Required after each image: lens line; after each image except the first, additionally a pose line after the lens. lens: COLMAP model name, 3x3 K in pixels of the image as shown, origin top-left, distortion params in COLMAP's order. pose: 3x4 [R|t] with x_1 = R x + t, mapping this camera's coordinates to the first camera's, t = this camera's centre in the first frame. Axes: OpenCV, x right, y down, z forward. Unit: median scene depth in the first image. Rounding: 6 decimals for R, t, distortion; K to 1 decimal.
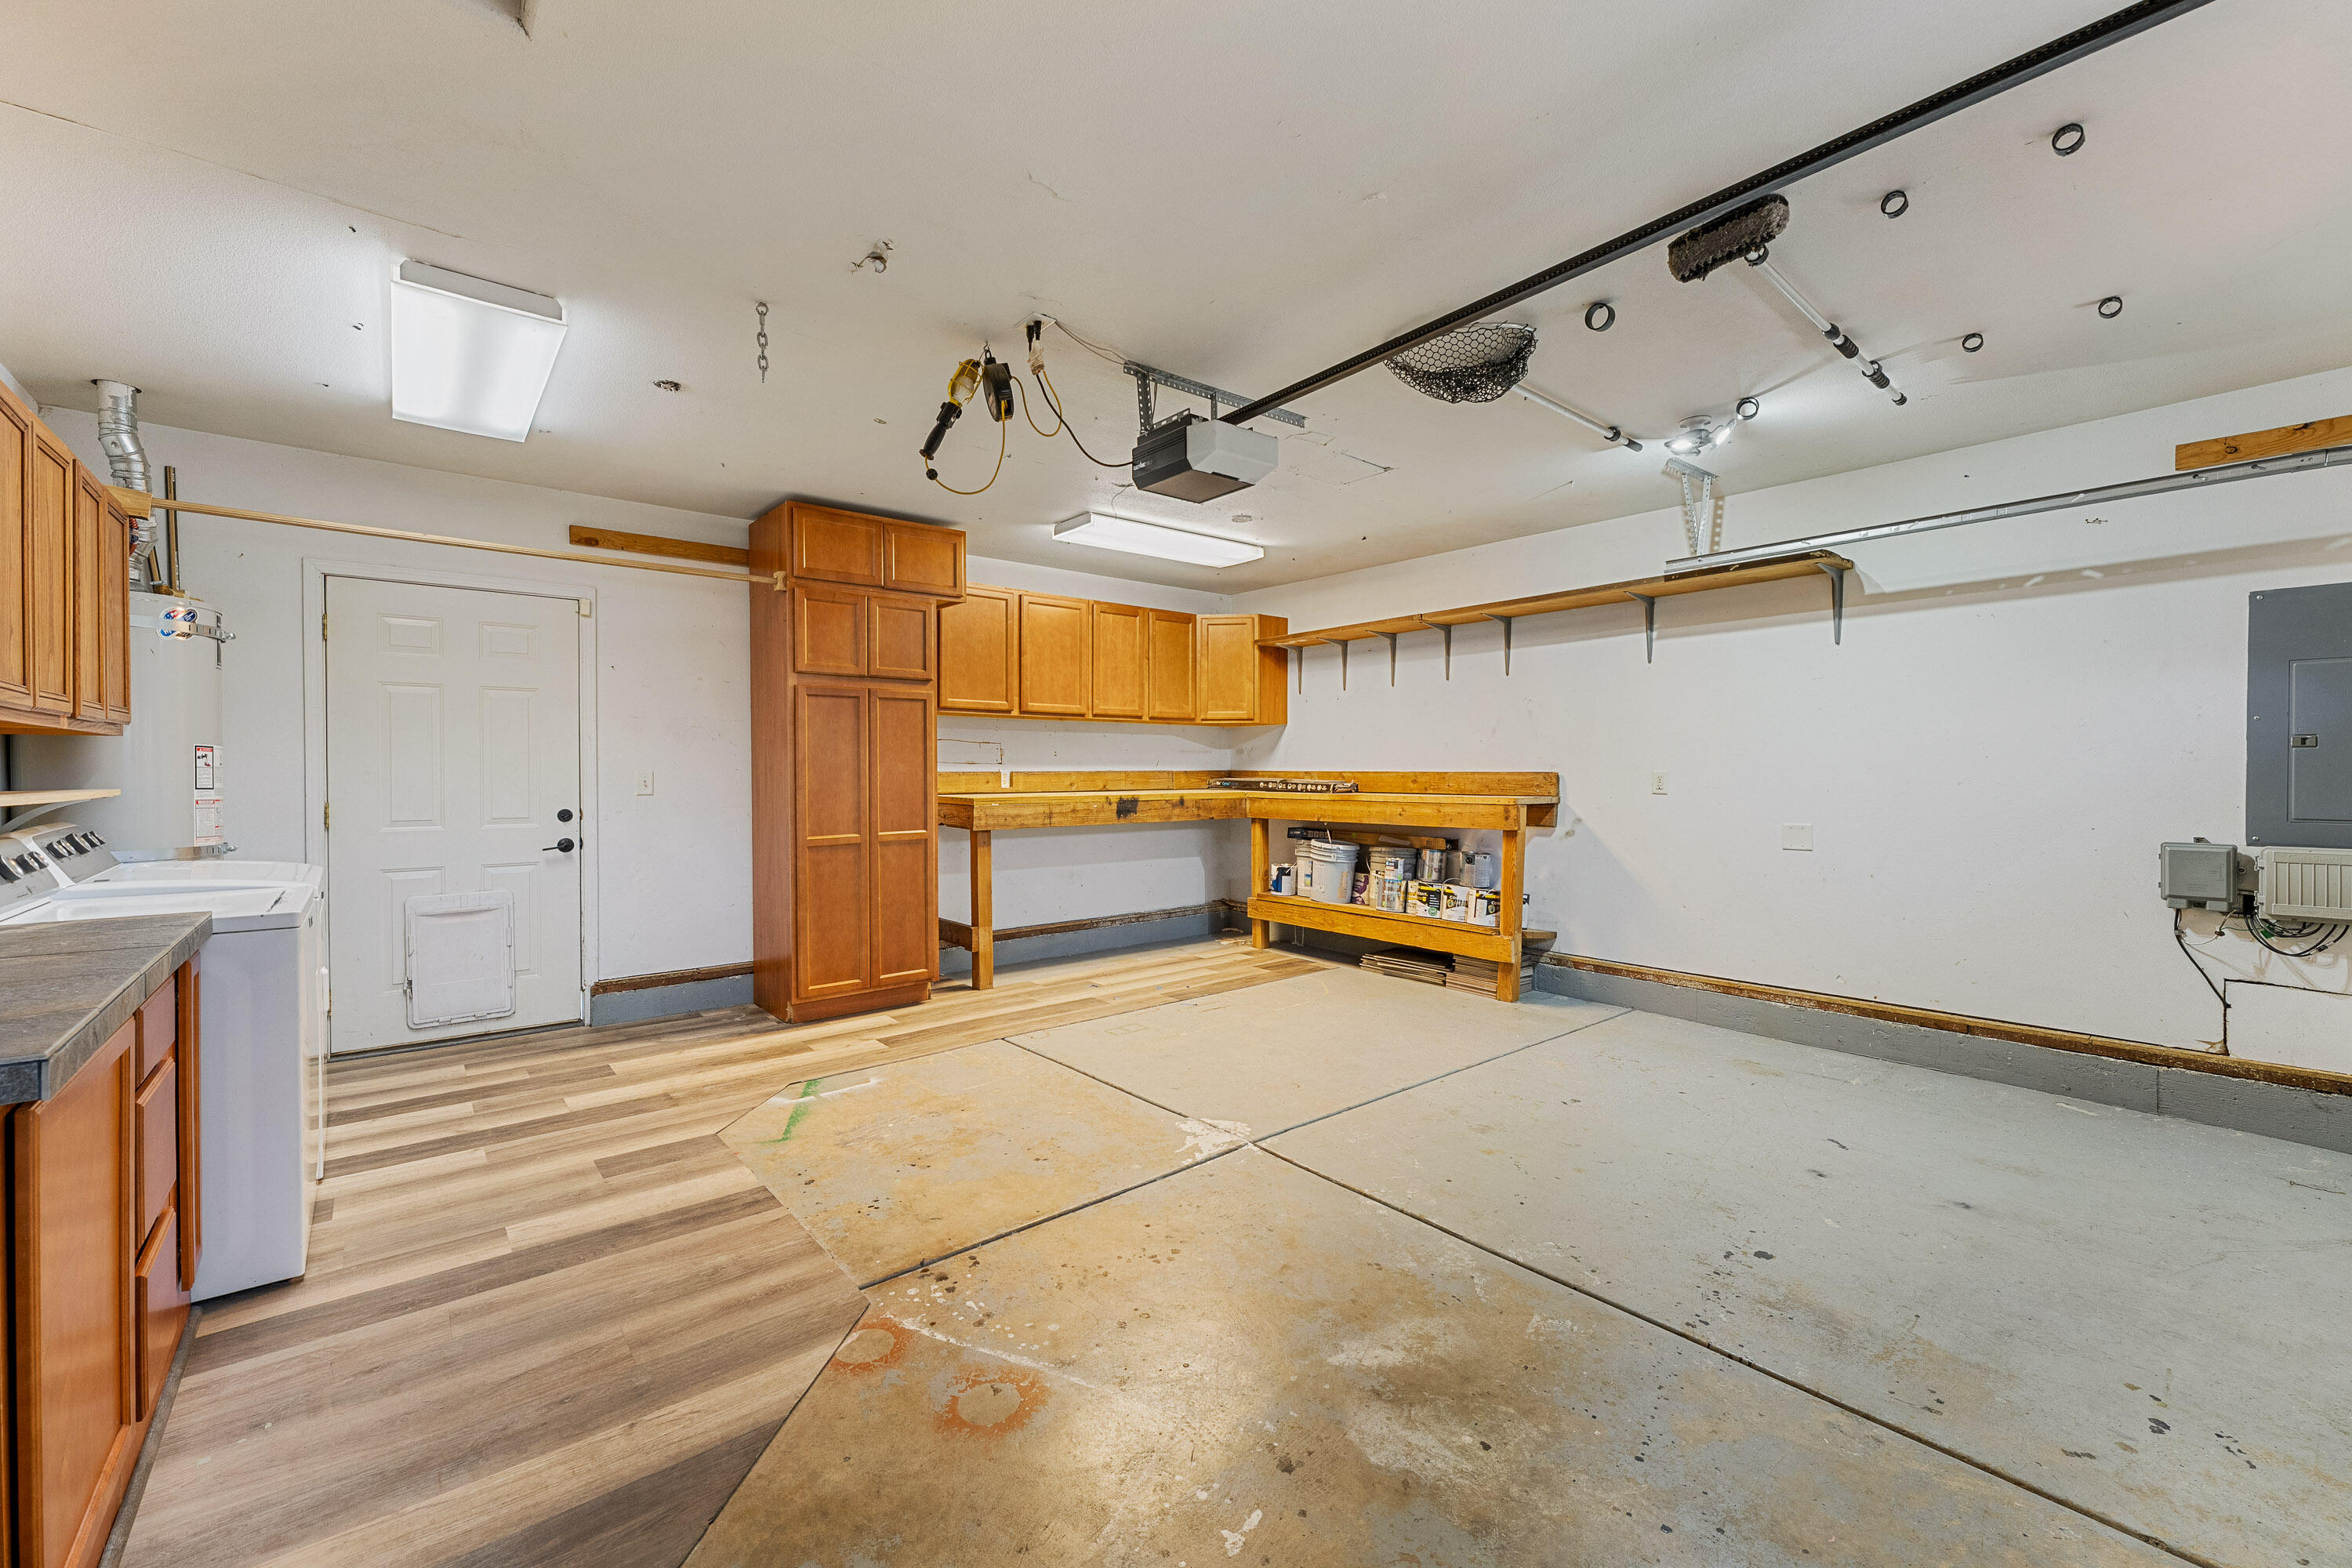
lens RADIAL K [[953.7, 0, 1167.4], [0, 953.7, 780.9], [0, 0, 1]] dist [-0.002190, -0.000510]
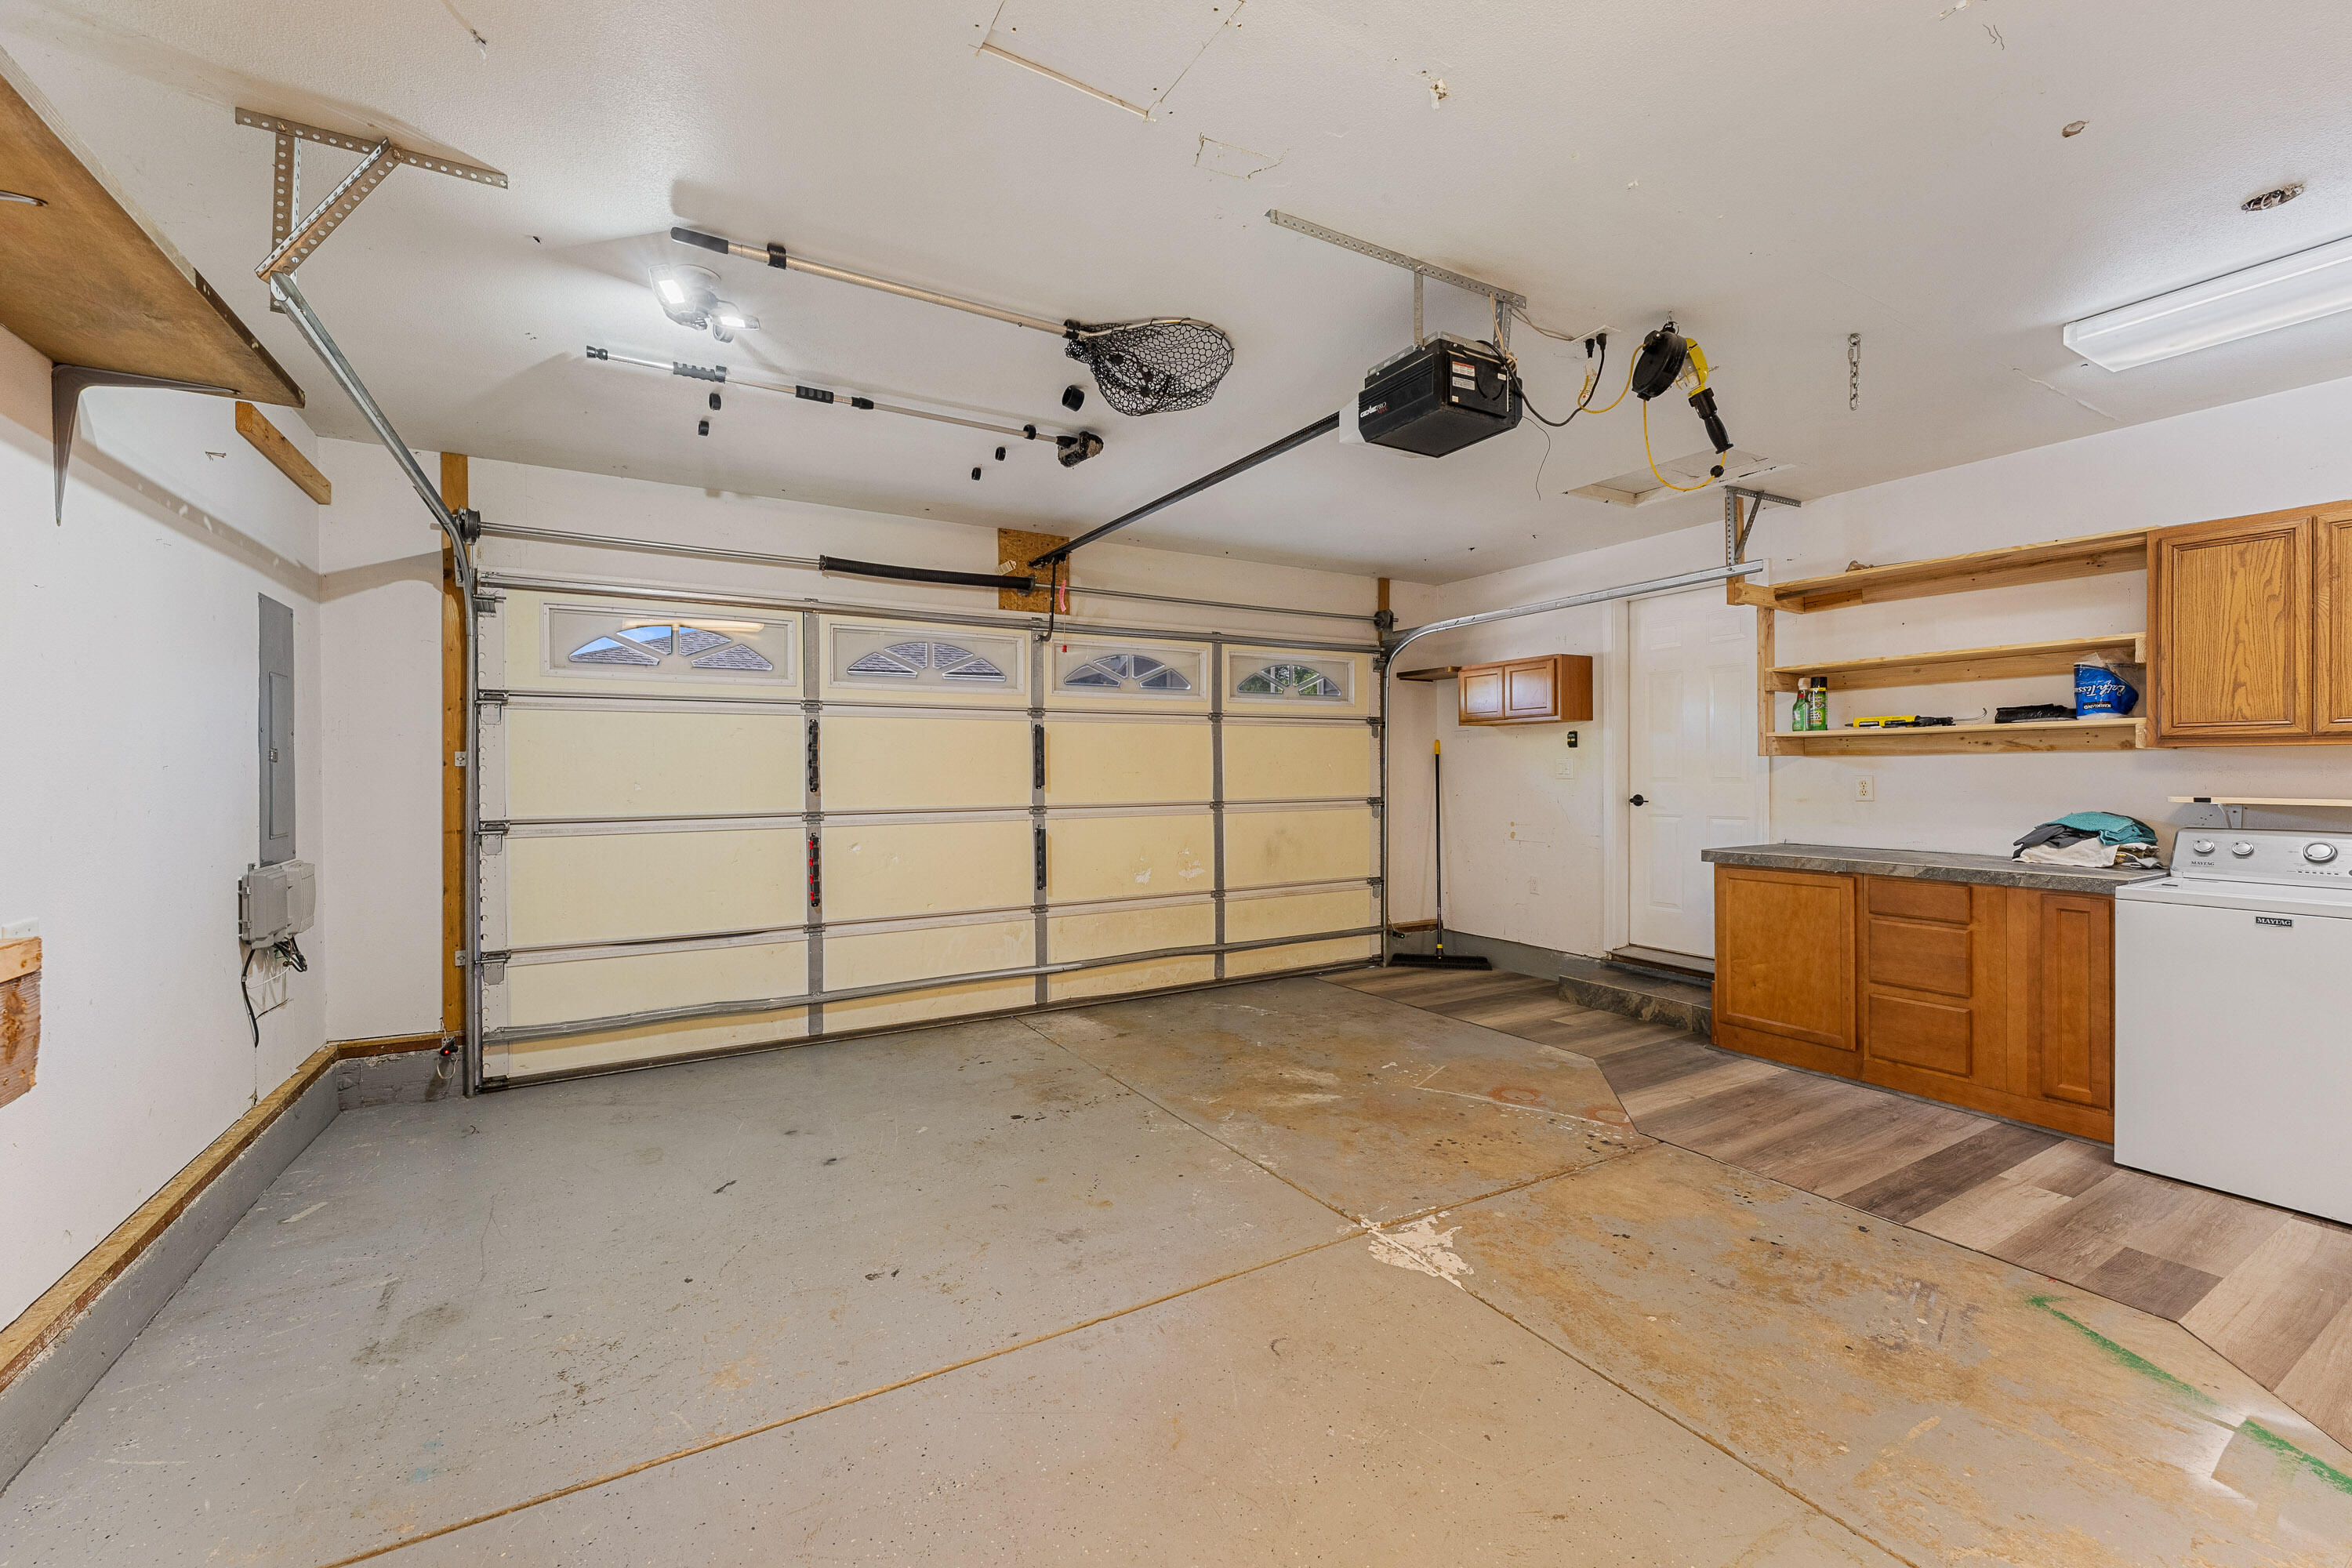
lens RADIAL K [[953.7, 0, 1168.3], [0, 953.7, 775.8], [0, 0, 1]] dist [-0.002190, -0.000510]
pose [[-0.986447, 0.002187, 0.164066, 0.121757], [0.004944, 0.999853, 0.016395, -0.032462], [-0.164006, 0.016984, -0.986313, 1.805370]]
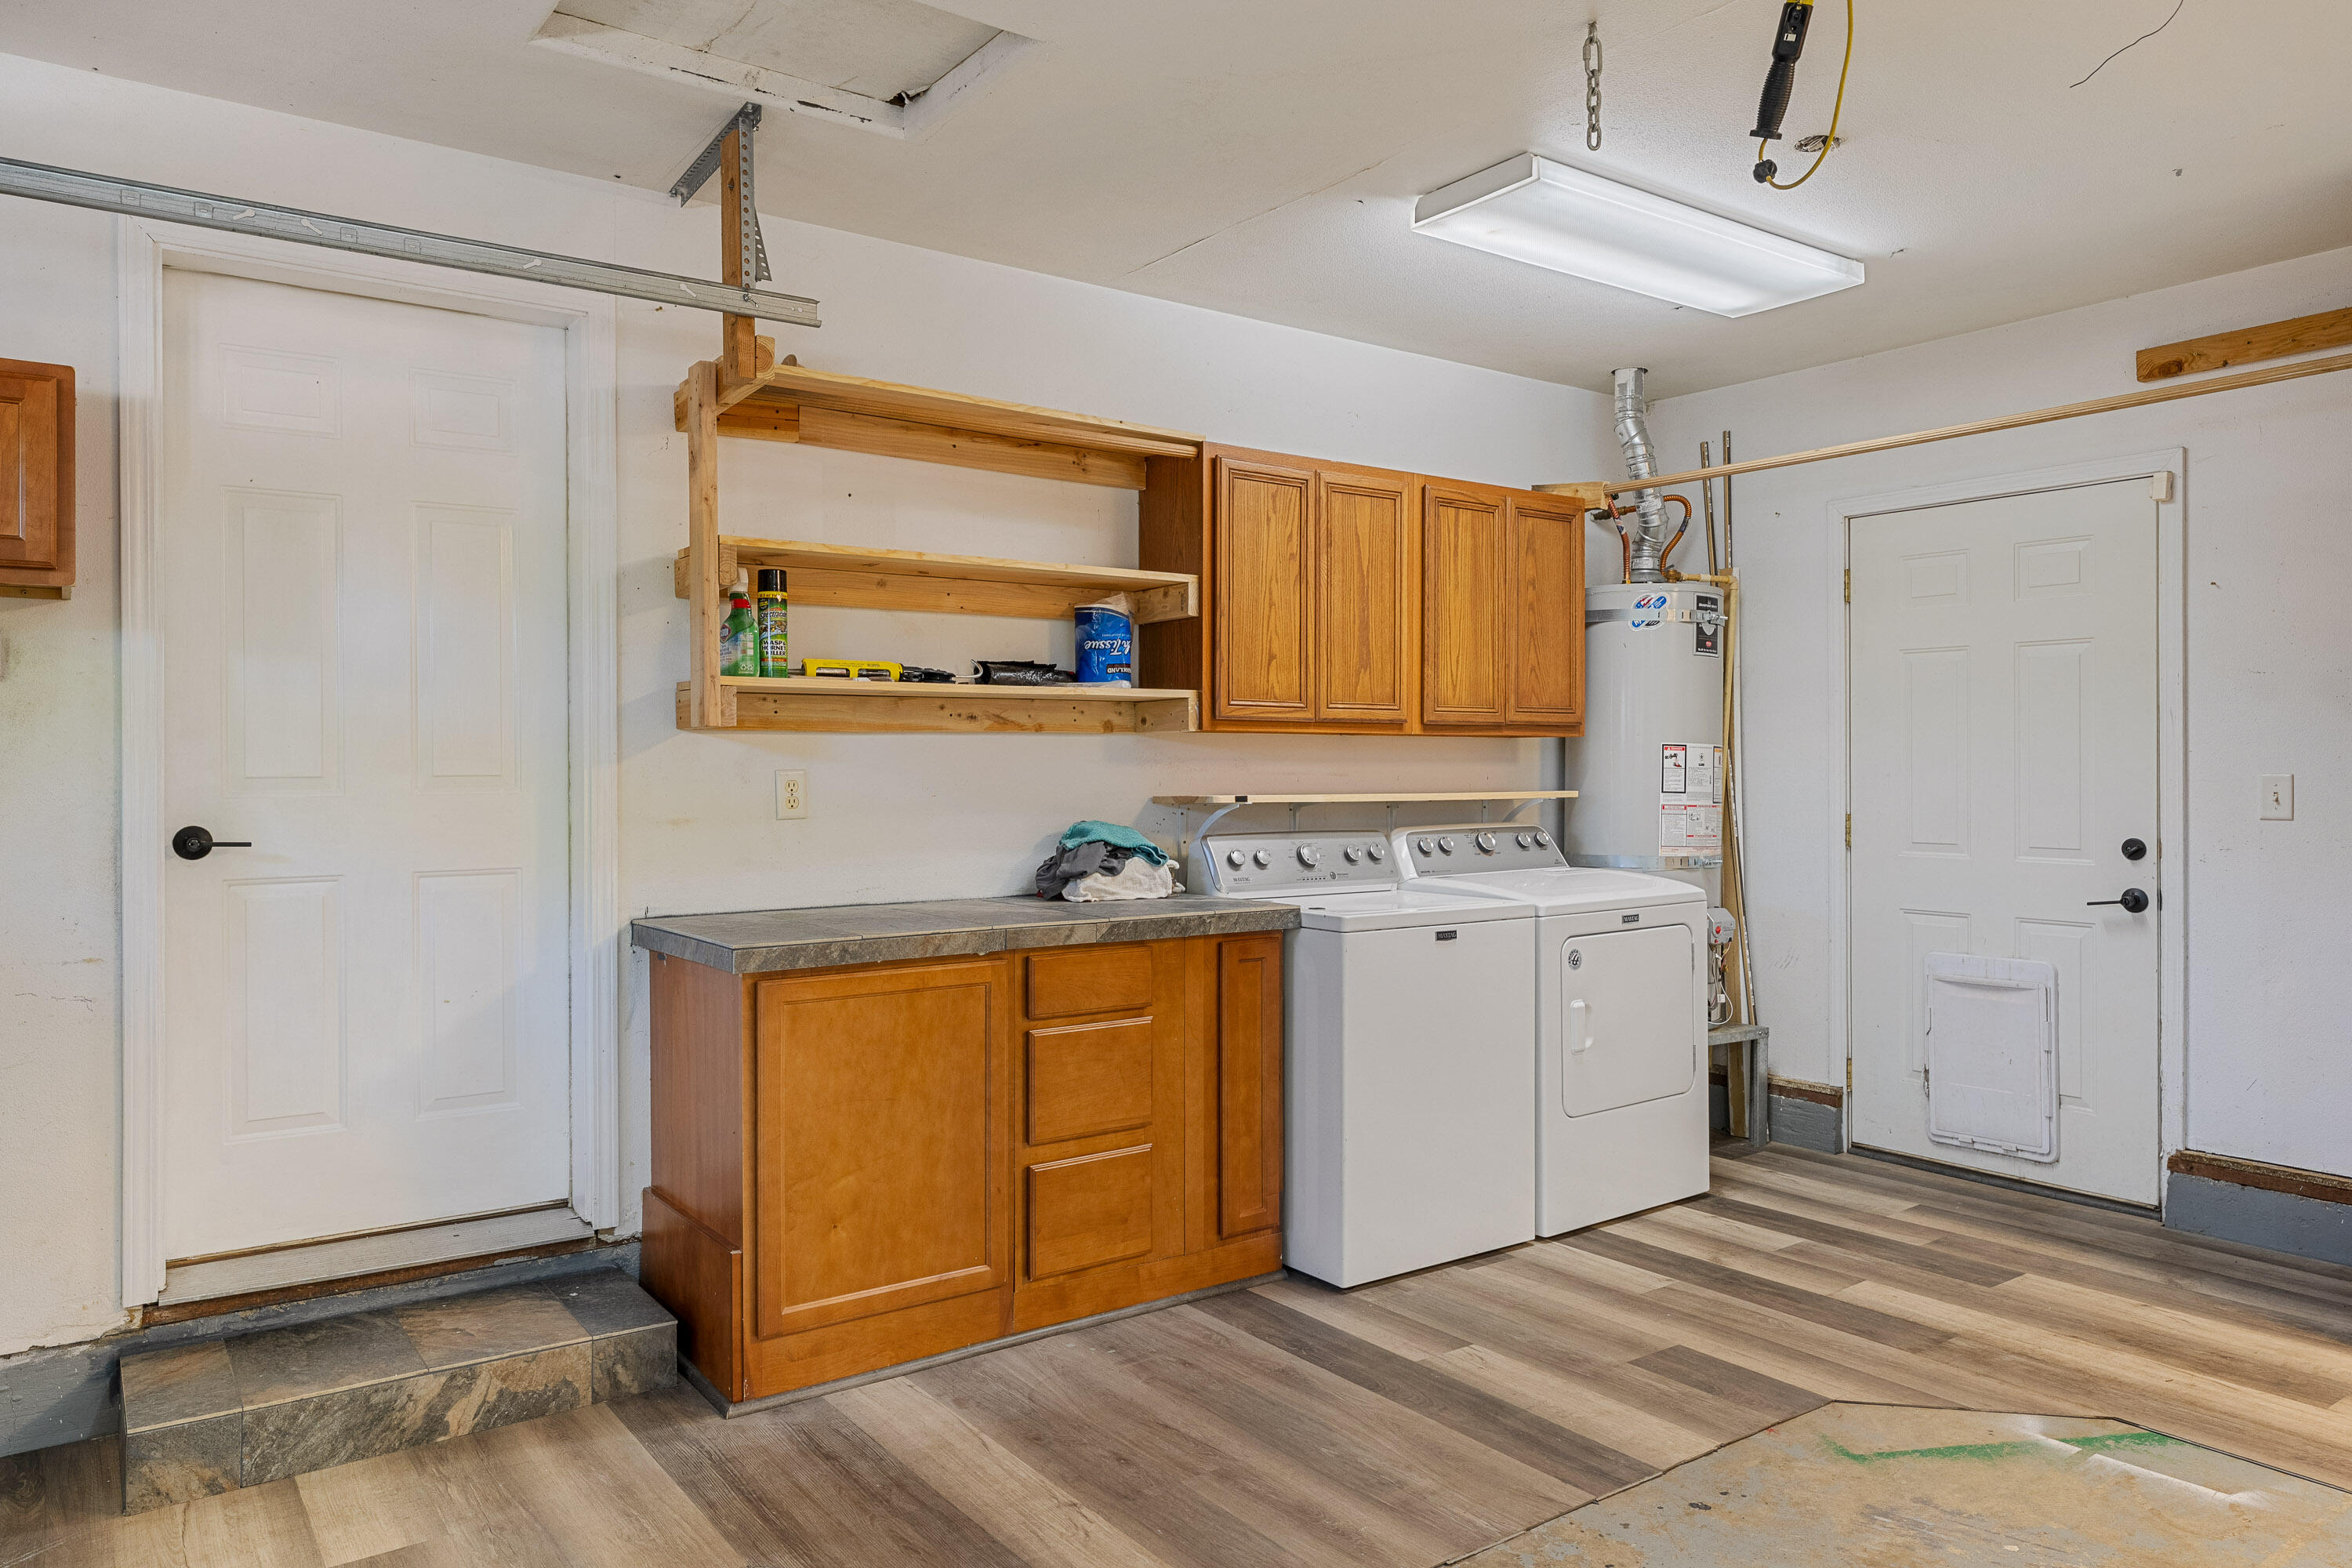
lens RADIAL K [[1556.6, 0, 1178.7], [0, 1556.6, 765.1], [0, 0, 1]] dist [-0.001140, 0.001884]
pose [[-0.062674, -0.000199, -0.998034, 0.505734], [-0.011856, 0.999930, 0.000545, -0.013293], [0.997964, 0.011867, -0.062672, 0.667461]]
